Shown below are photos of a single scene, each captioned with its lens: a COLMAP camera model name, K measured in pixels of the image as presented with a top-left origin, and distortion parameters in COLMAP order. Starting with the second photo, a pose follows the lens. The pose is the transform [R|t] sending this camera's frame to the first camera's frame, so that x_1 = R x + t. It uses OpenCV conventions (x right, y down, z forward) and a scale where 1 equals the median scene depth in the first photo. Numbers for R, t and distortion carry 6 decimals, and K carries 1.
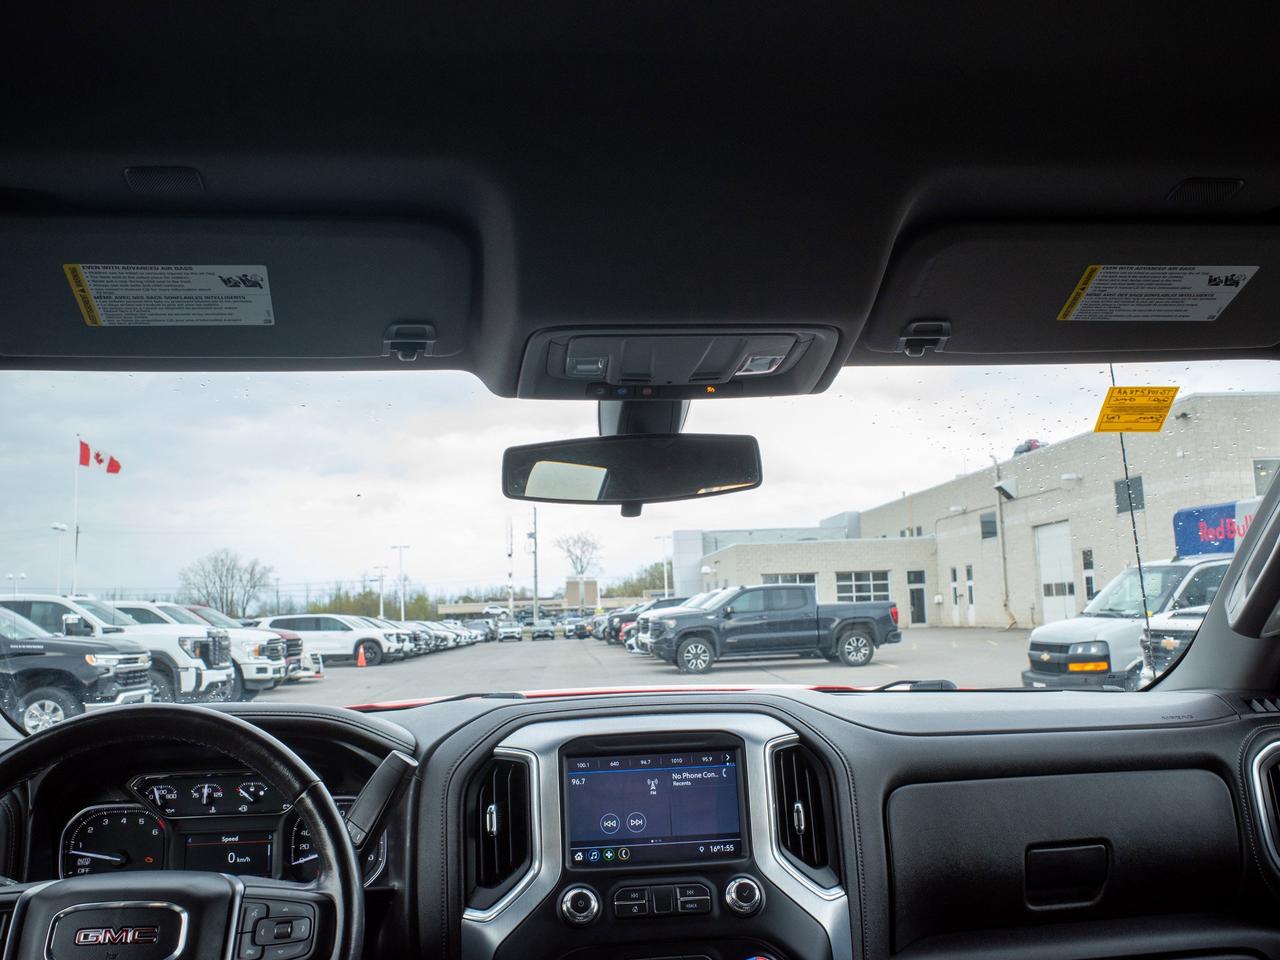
lens RADIAL K [[1137.4, 0, 639.9], [0, 1137.4, 490.7], [0, 0, 1]] dist [-0.059895, 0.064290]
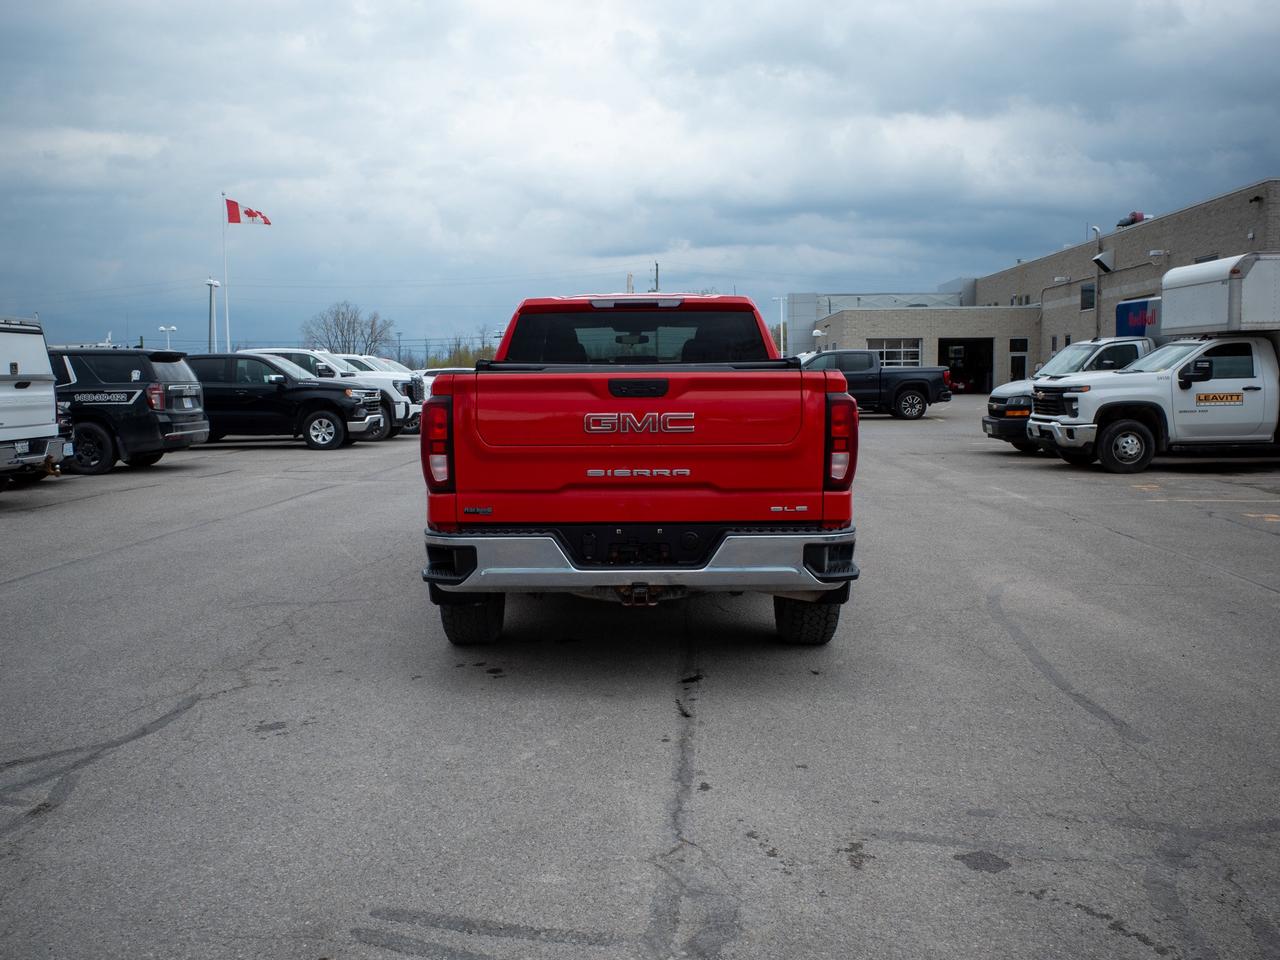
lens RADIAL K [[1213.7, 0, 607.7], [0, 1213.7, 523.1], [0, 0, 1]] dist [-0.036309, 0.000000]
pose [[0.991018, 0.037542, -0.128354, 0.028677], [-0.007345, 0.973618, 0.228065, -0.020654], [0.133529, -0.225074, 0.965149, -0.218558]]
